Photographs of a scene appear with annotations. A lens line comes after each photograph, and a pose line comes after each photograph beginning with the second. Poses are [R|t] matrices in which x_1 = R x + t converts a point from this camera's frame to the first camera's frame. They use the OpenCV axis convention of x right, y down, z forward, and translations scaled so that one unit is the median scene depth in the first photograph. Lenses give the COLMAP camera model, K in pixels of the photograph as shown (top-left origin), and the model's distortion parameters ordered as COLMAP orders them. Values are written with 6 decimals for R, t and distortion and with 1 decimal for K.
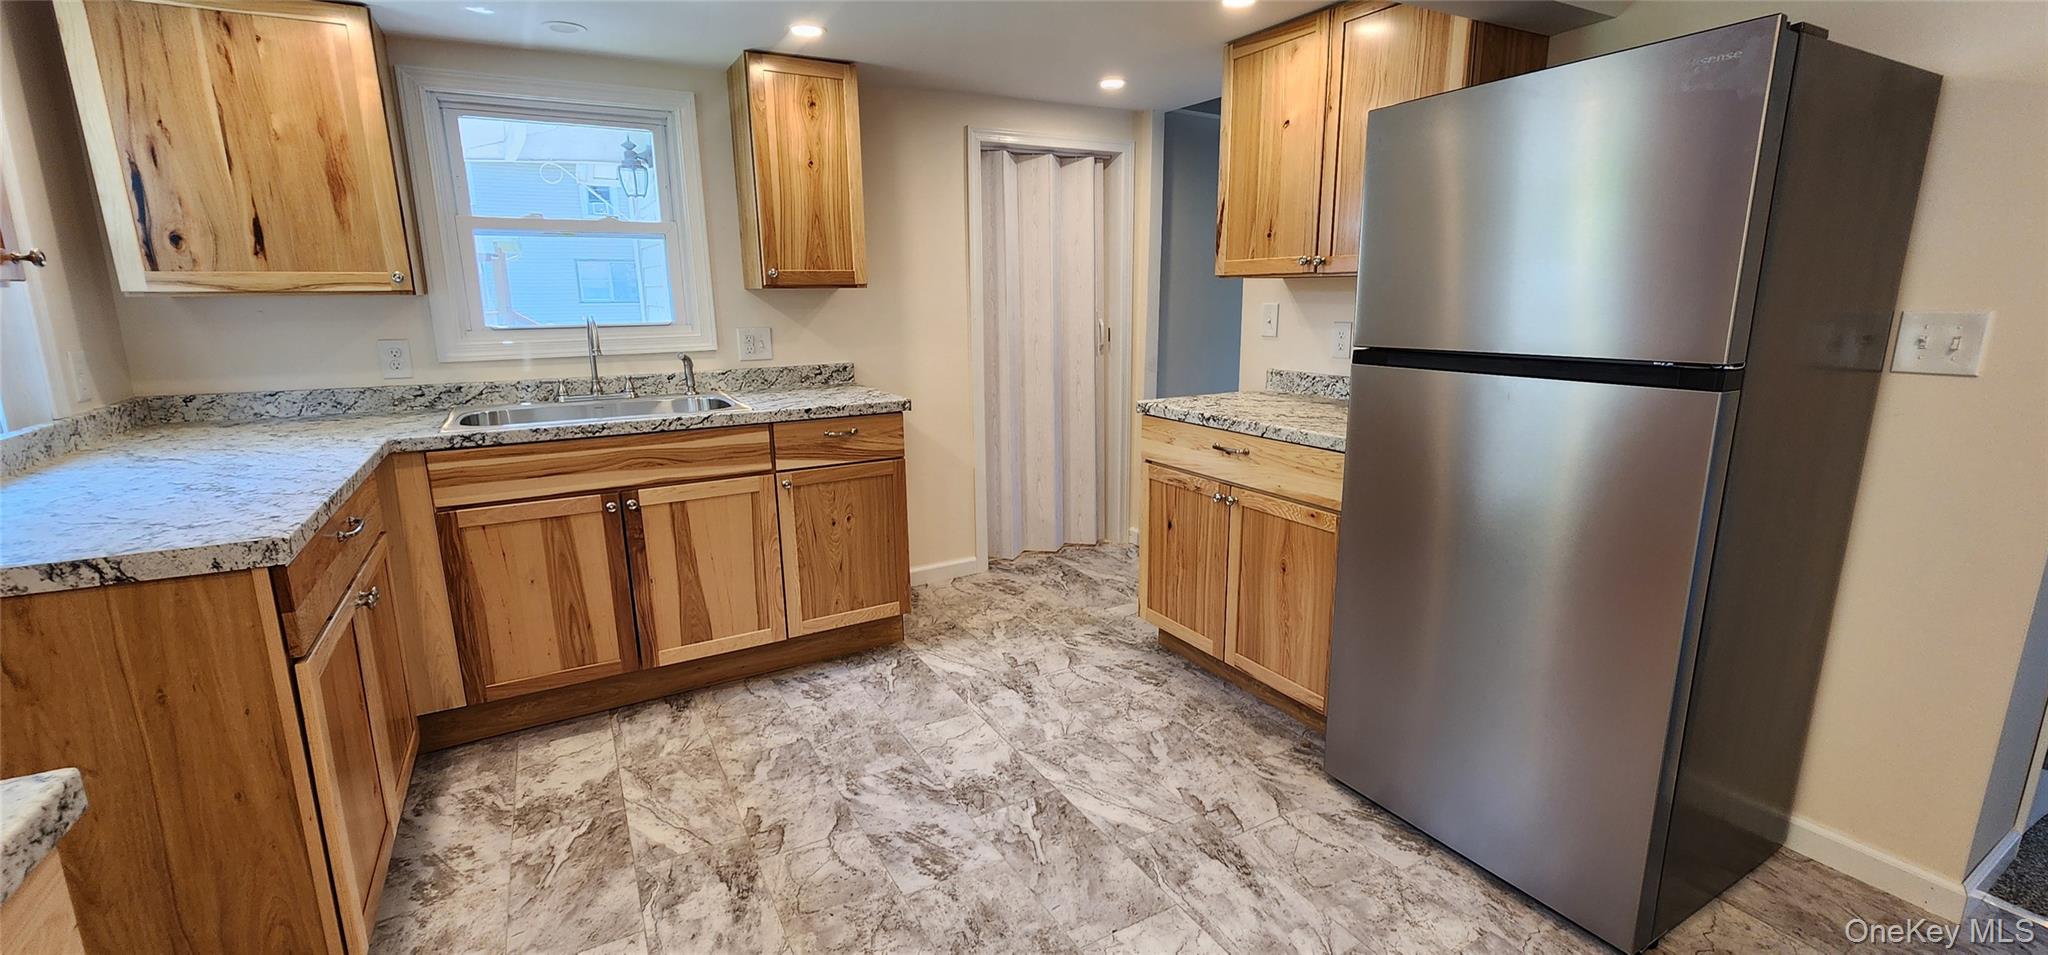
lens RADIAL K [[841.2, 0, 1035.2], [0, 841.2, 474.6], [0, 0, 1]] dist [-0.001763, -0.000230]
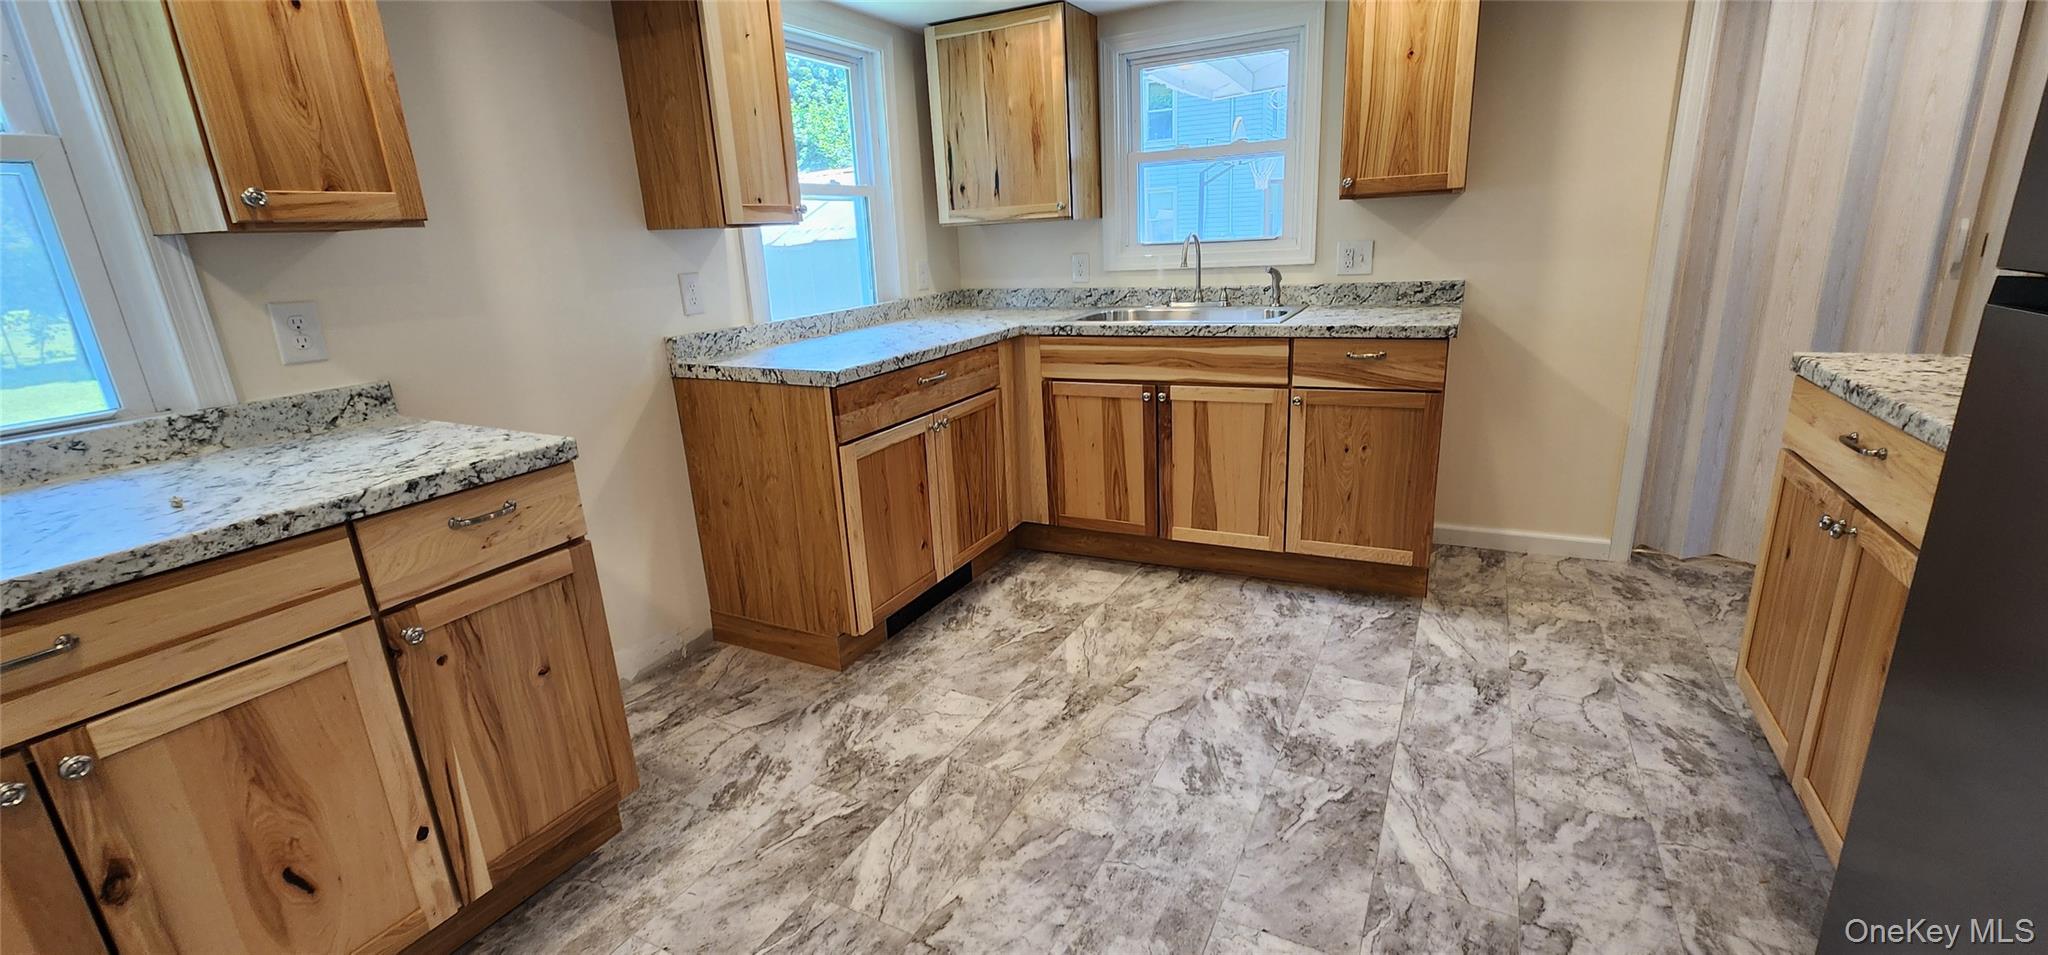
lens RADIAL K [[841.2, 0, 1035.2], [0, 841.2, 474.6], [0, 0, 1]] dist [-0.001763, -0.000230]
pose [[0.543523, 0.213356, -0.811826, 0.382913], [-0.132338, 0.976843, 0.168122, -0.031111], [0.828896, 0.016058, 0.559172, 0.191776]]
